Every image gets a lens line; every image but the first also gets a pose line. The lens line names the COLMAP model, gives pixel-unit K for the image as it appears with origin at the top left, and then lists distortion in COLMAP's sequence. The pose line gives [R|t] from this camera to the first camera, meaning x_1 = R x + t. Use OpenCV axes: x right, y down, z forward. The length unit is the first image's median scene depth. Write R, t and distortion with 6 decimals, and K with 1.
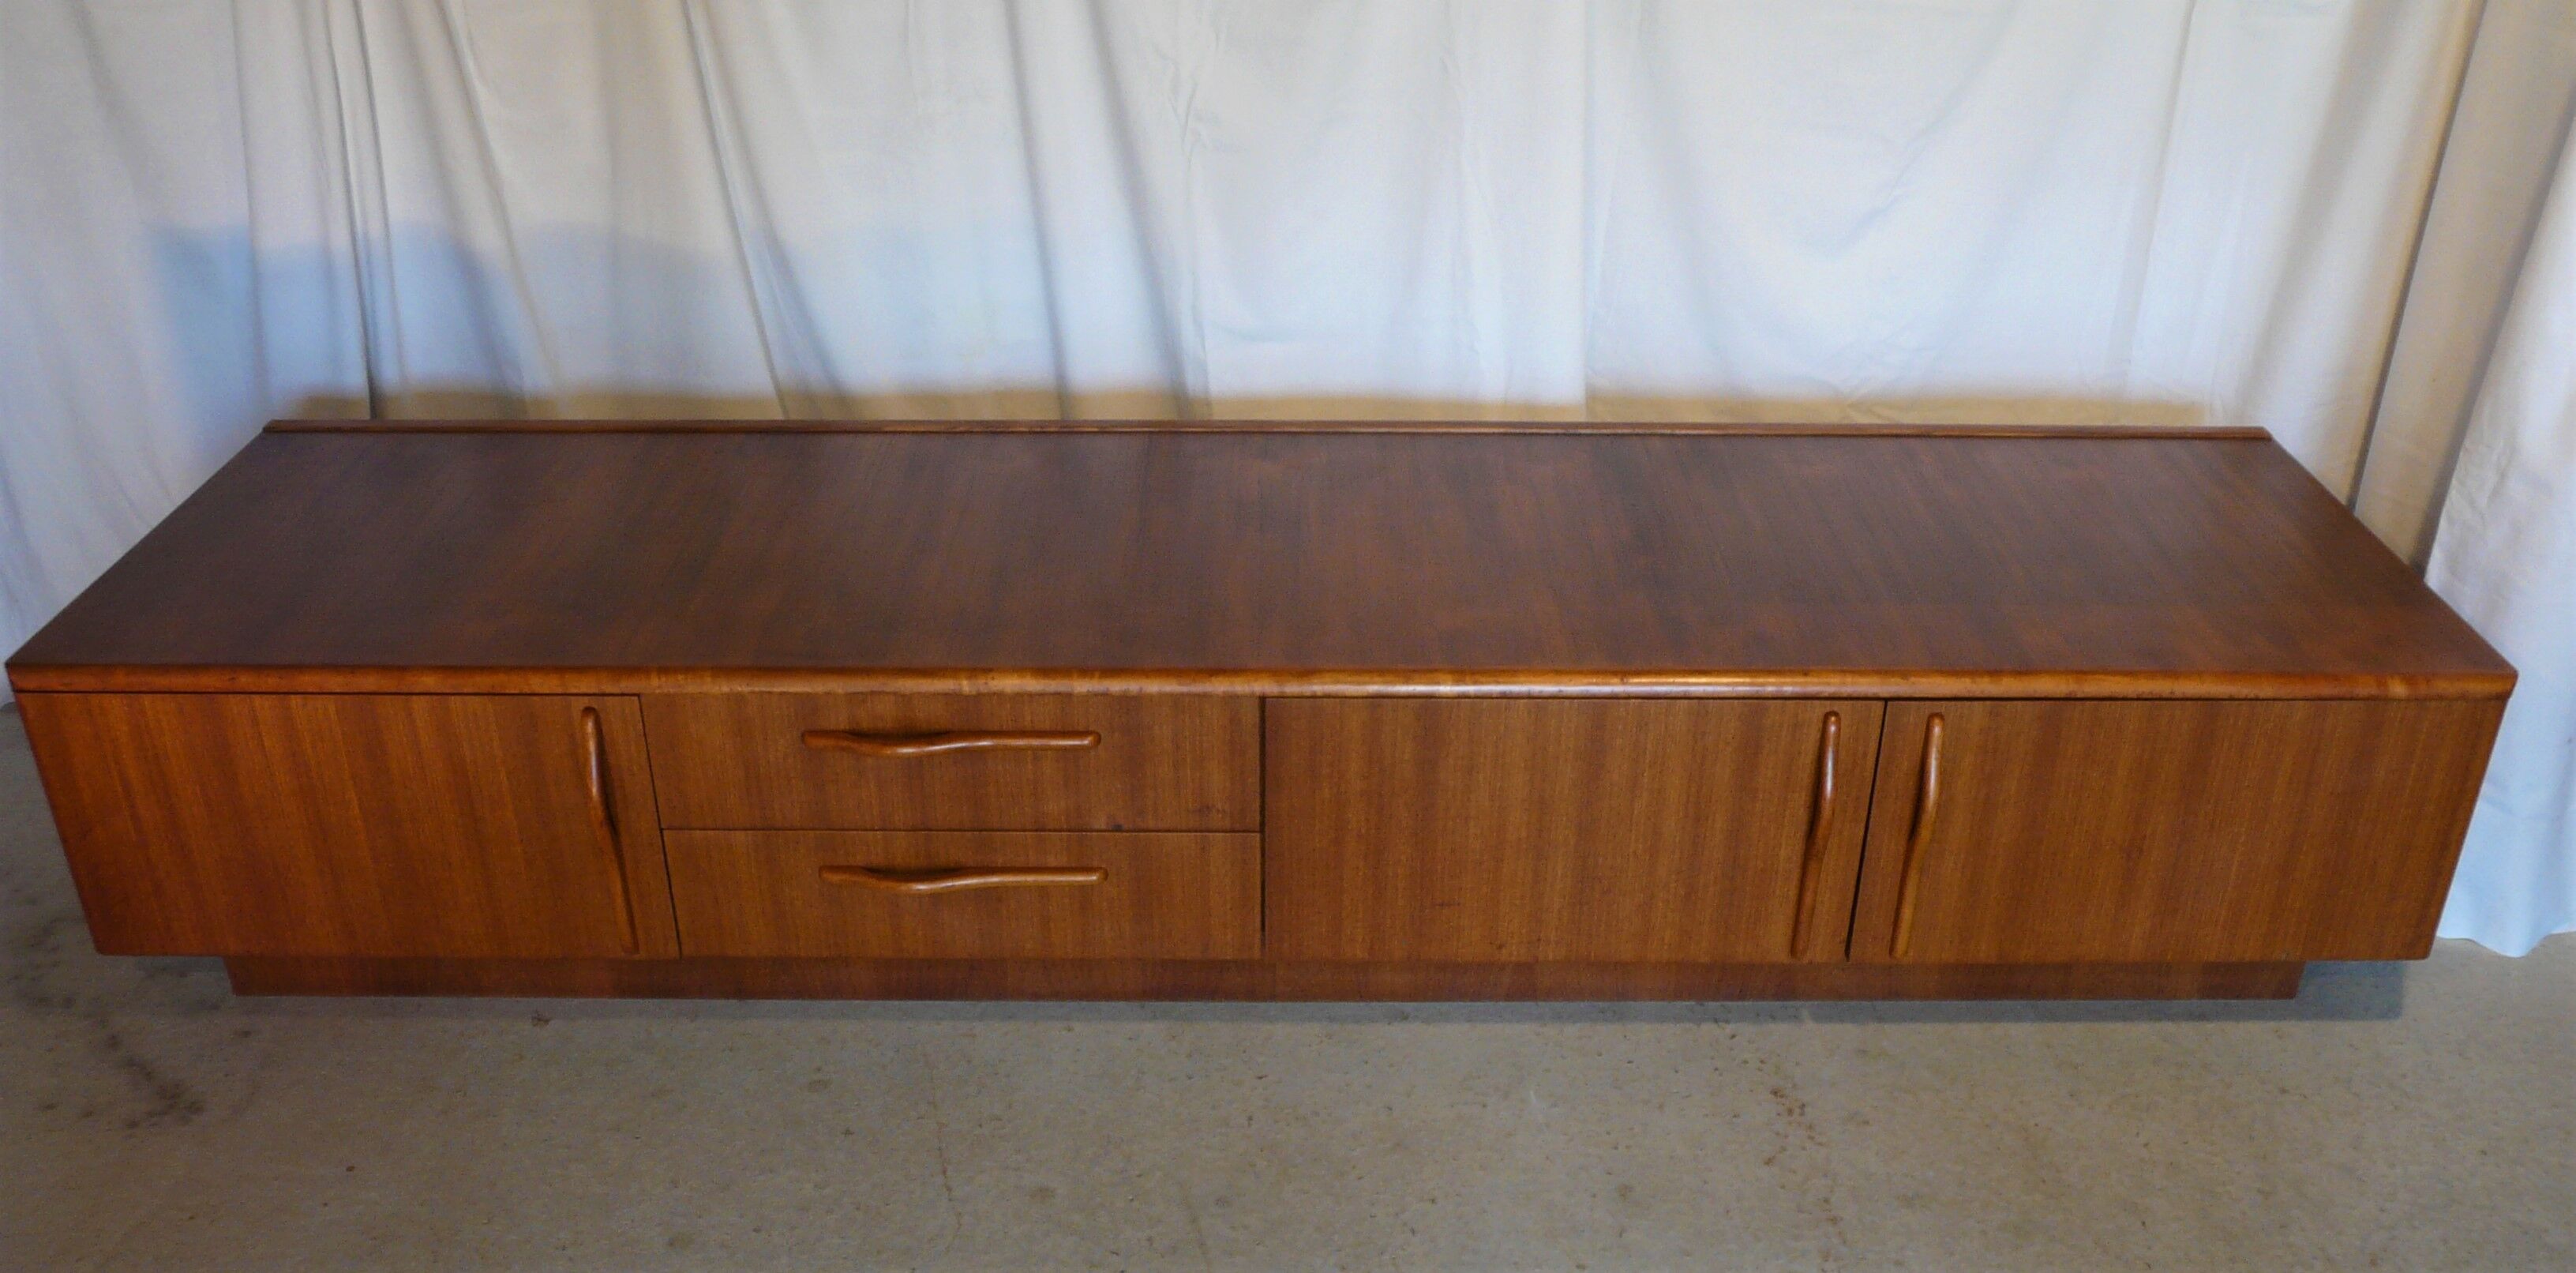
lens RADIAL K [[2257.6, 0, 1288.0], [0, 2257.6, 636.5], [0, 0, 1]] dist [-0.081407, 0.153536]
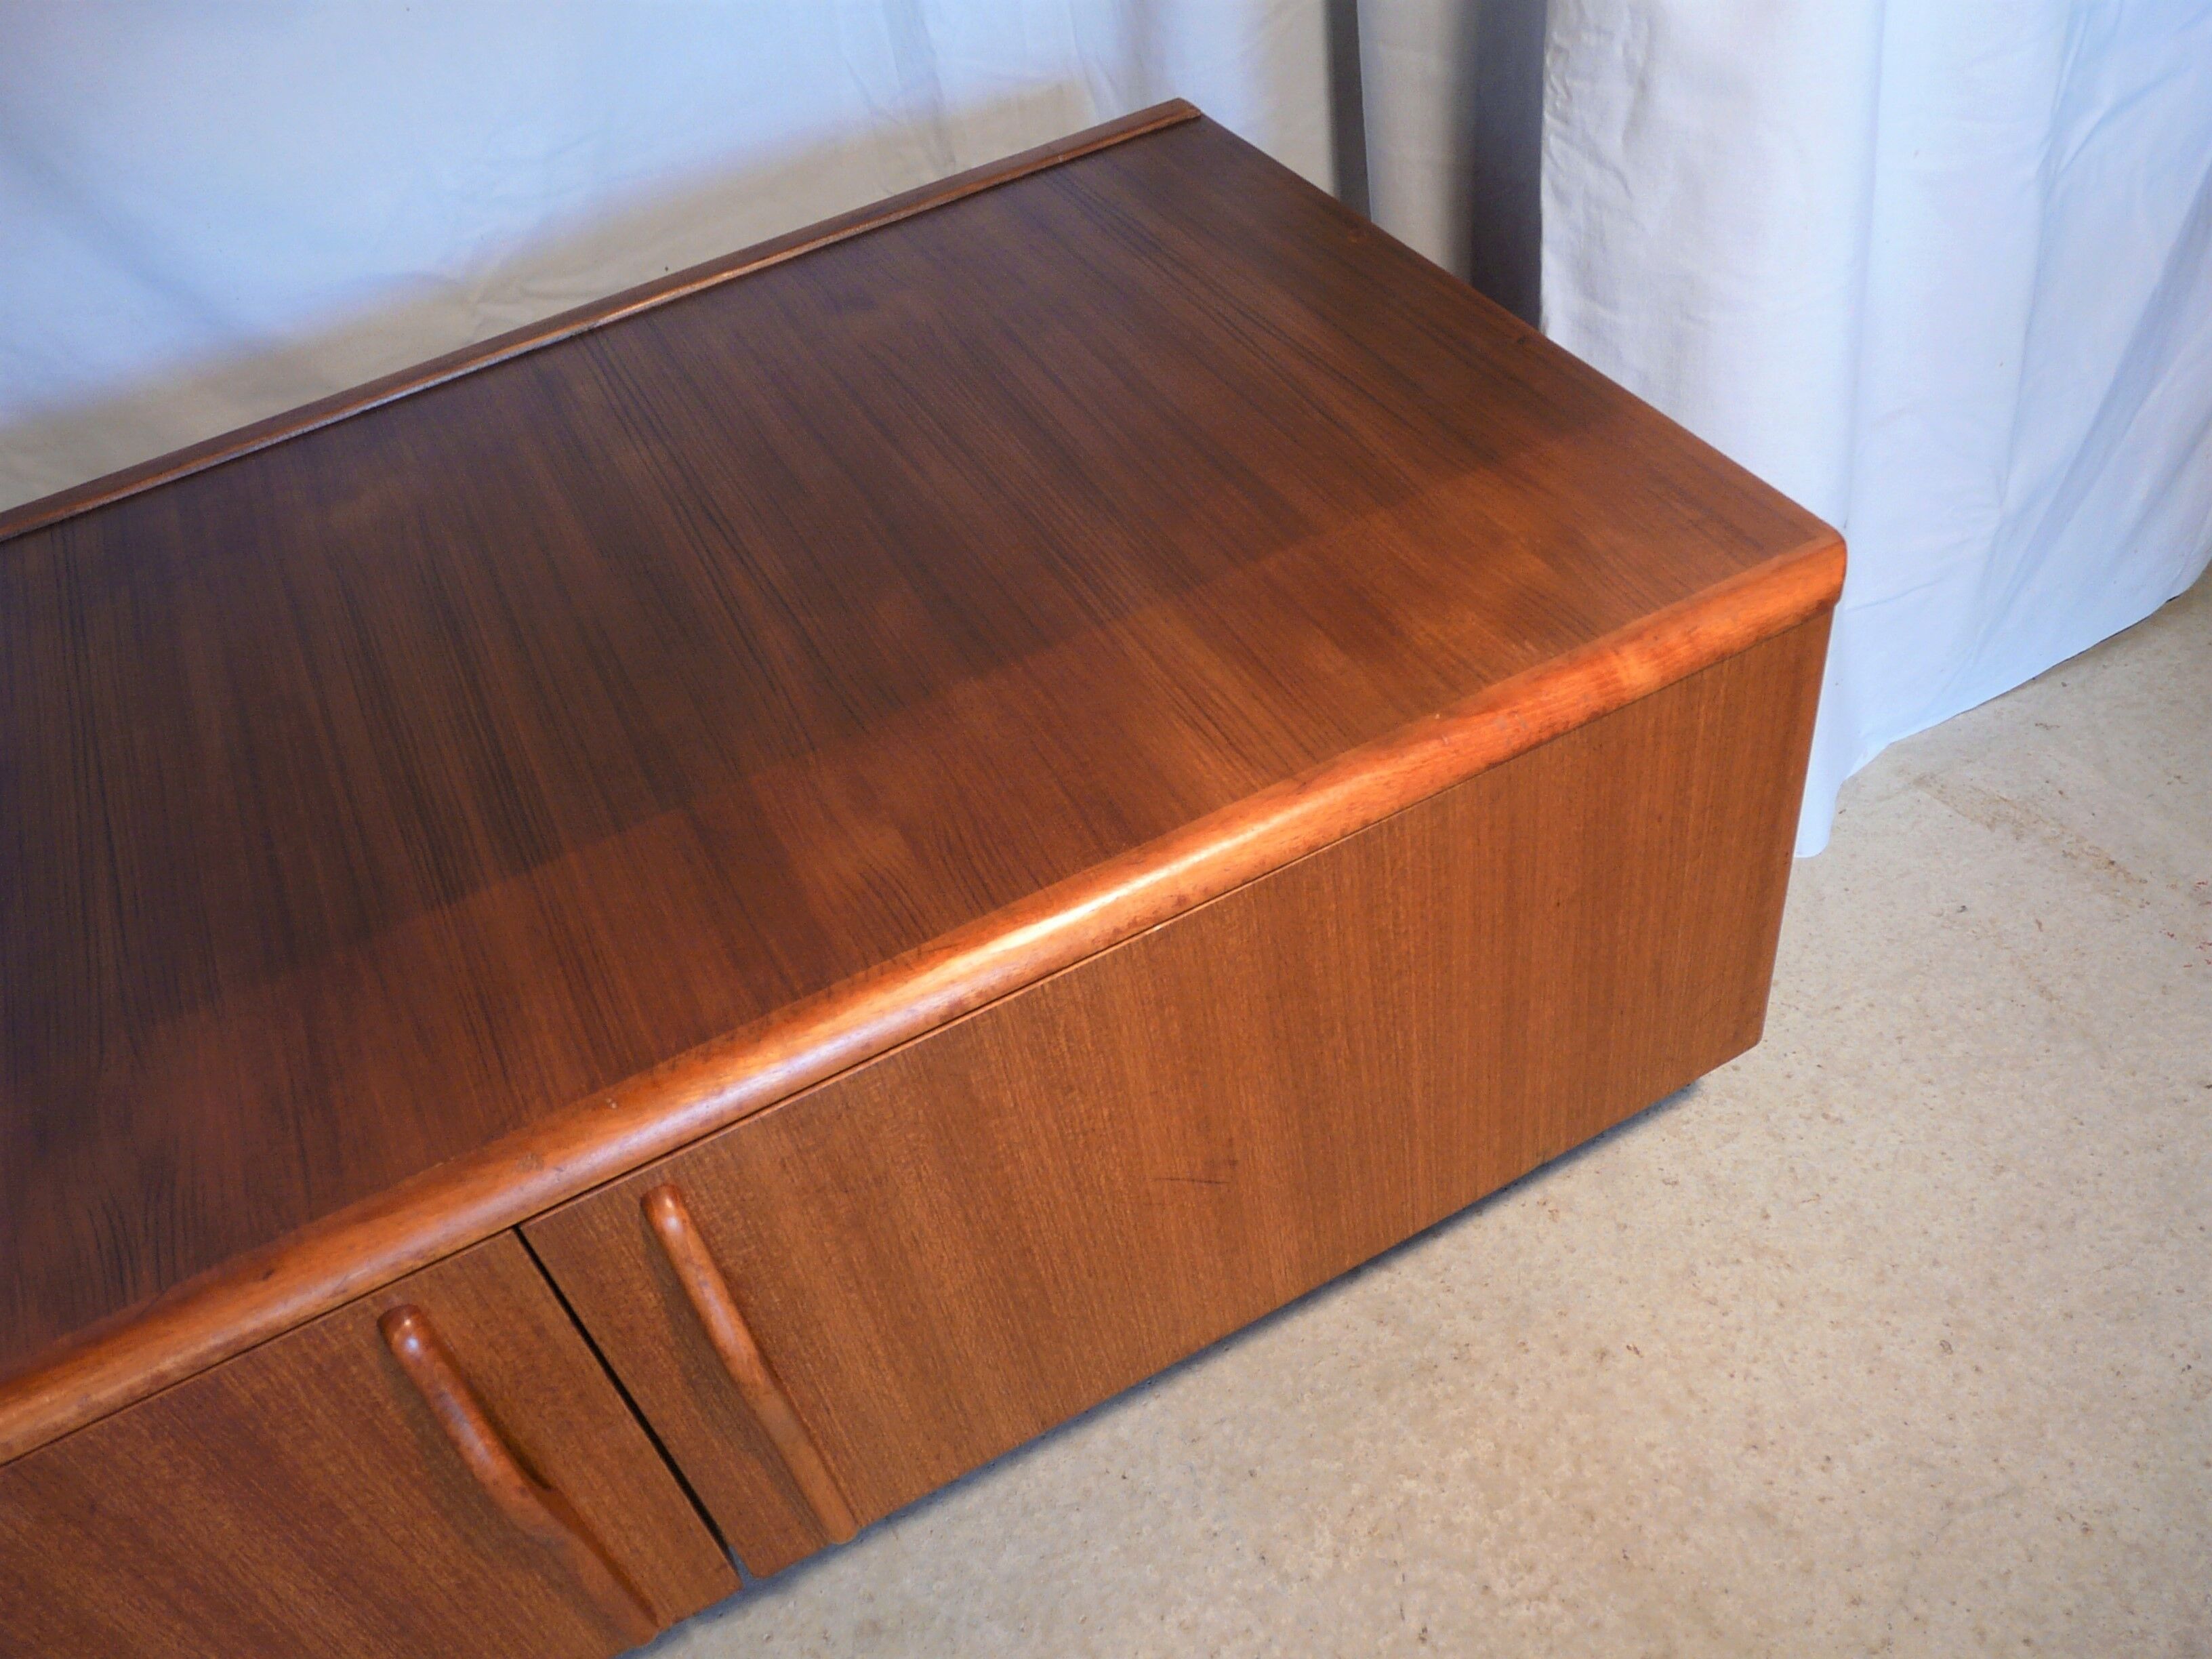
lens RADIAL K [[1796.5, 0, 1164.5], [0, 1796.5, 853.8], [0, 0, 1]] dist [-0.052248, -0.003211]
pose [[0.883230, -0.404555, 0.237150, 0.295882], [0.325131, 0.892721, 0.311992, -0.077612], [-0.337927, -0.198456, 0.920011, 0.654582]]
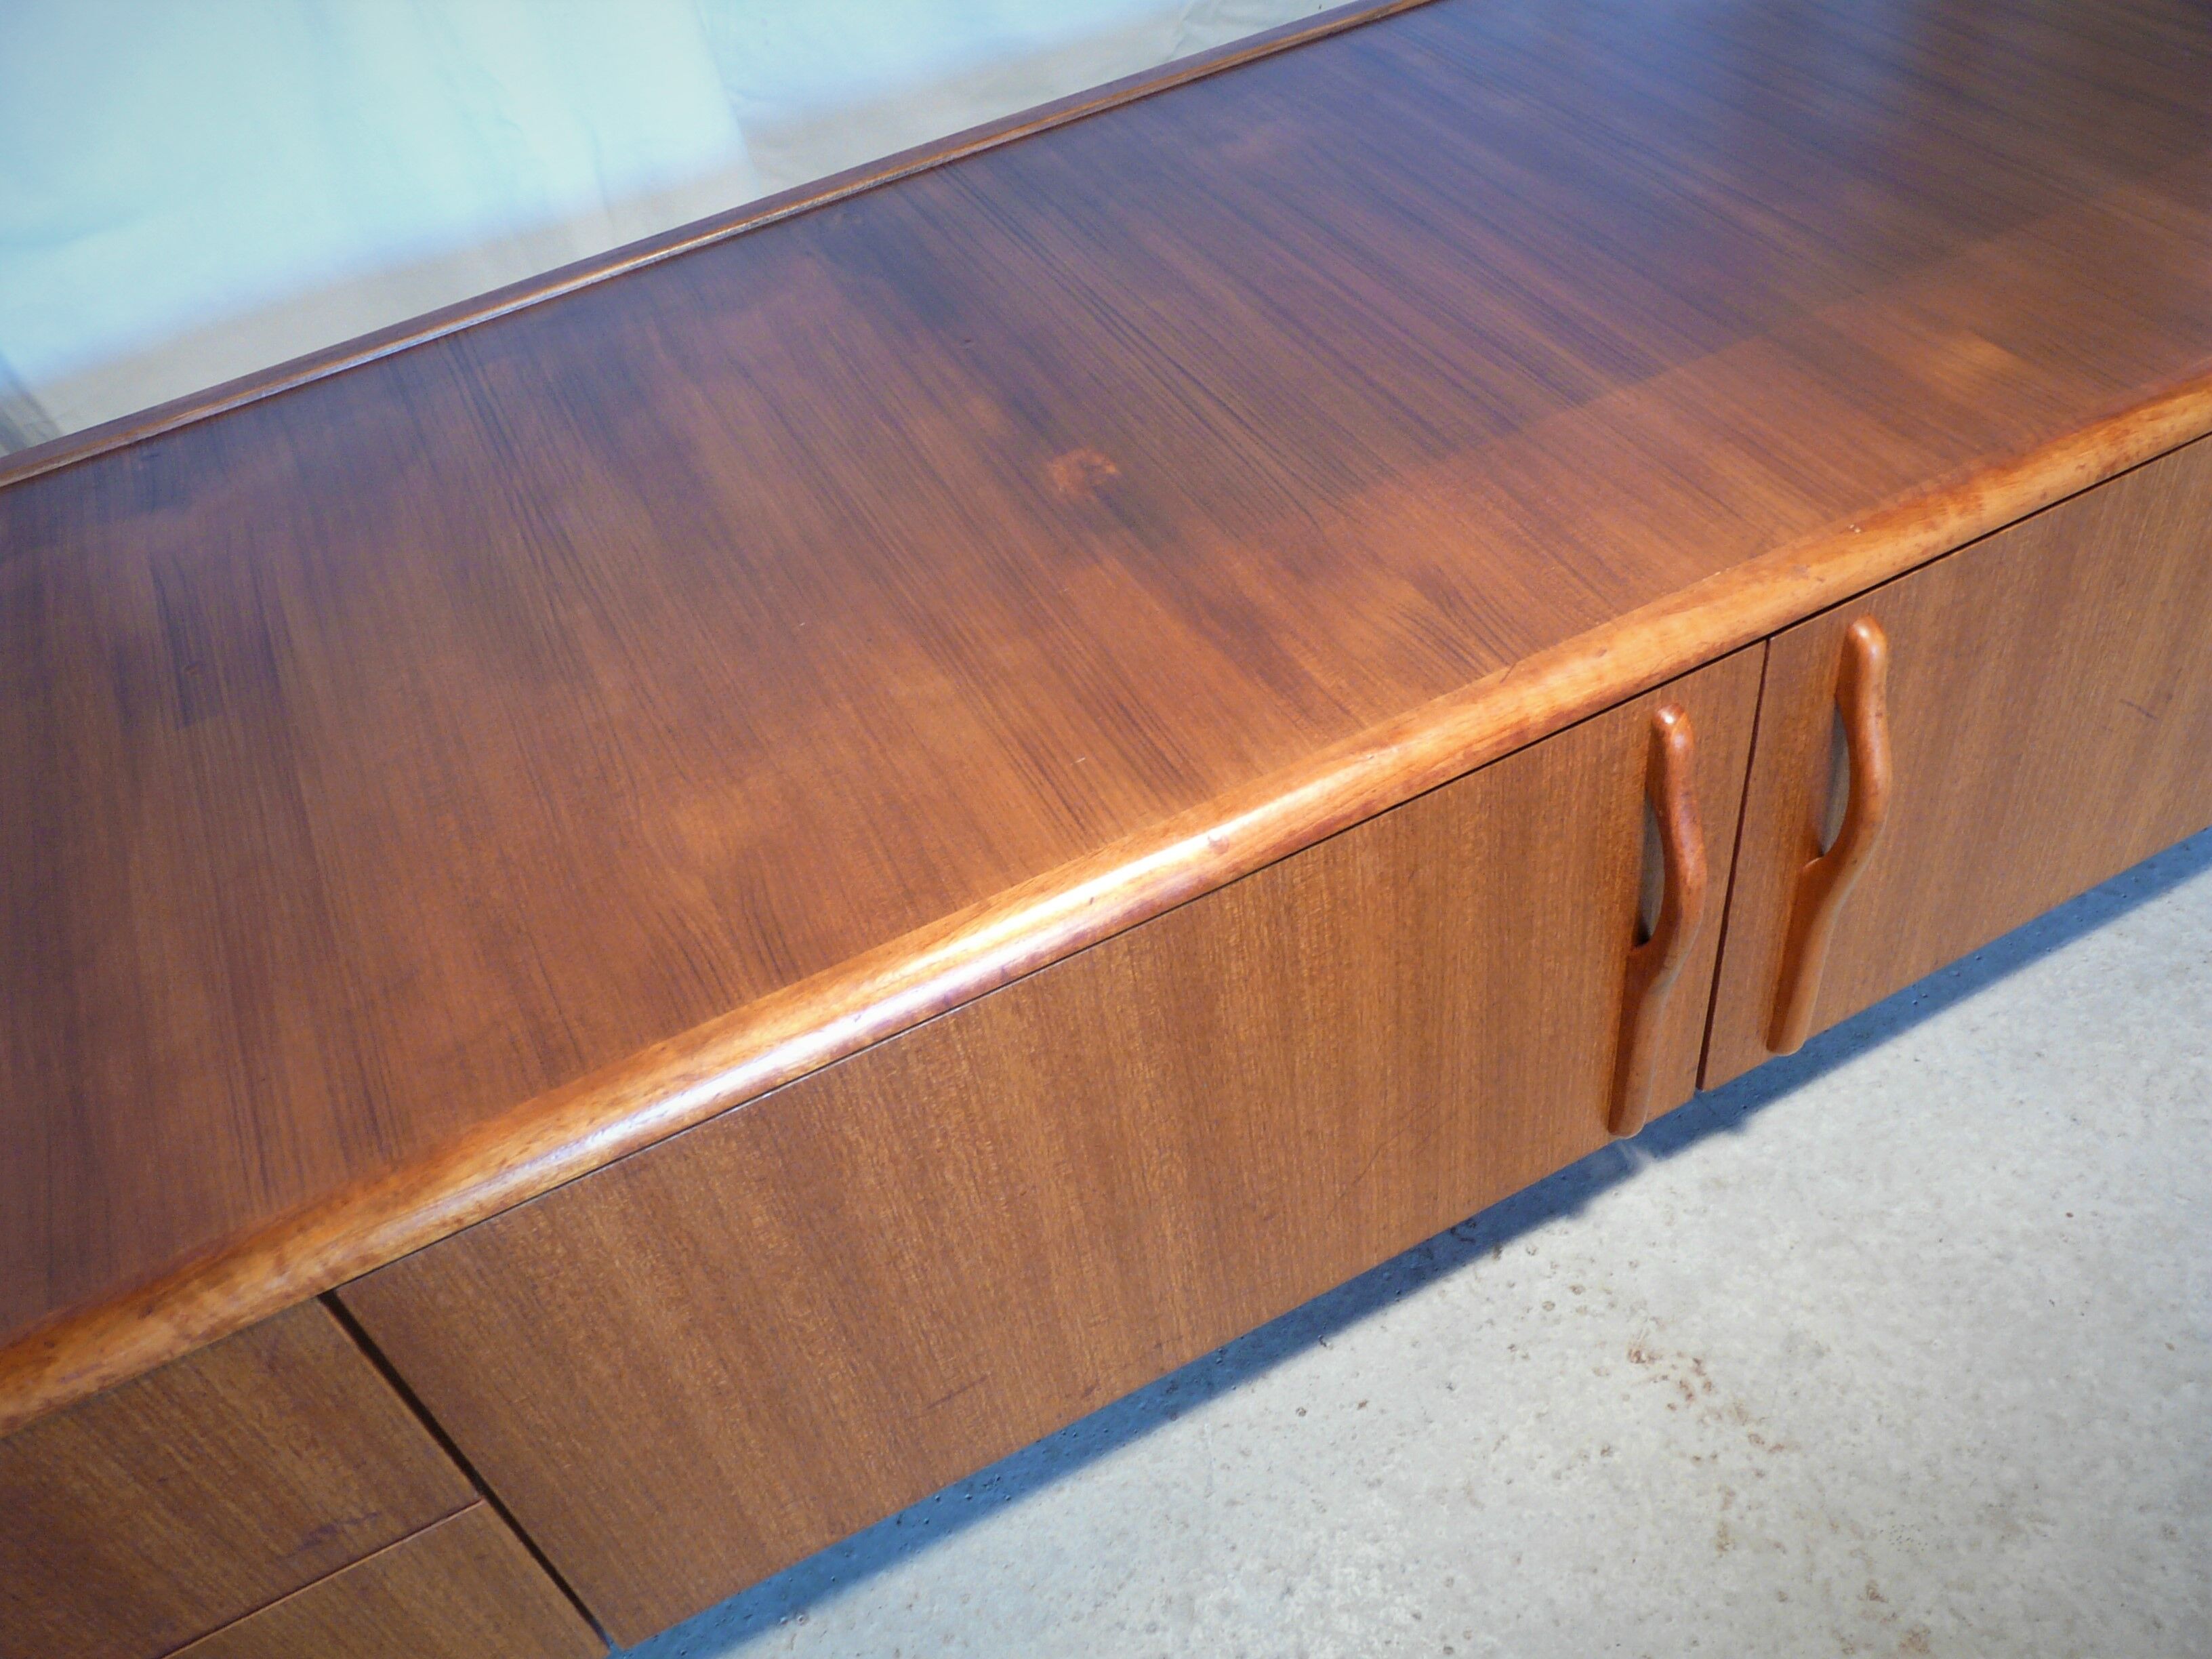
lens RADIAL K [[1879.5, 0, 1106.0], [0, 1879.5, 829.5], [0, 0, 1]] dist [-0.087397, 0.122086]
pose [[0.890668, -0.394619, 0.225802, 0.055719], [0.322567, 0.898467, 0.297839, -0.078311], [-0.320408, -0.192439, 0.927527, 0.654893]]
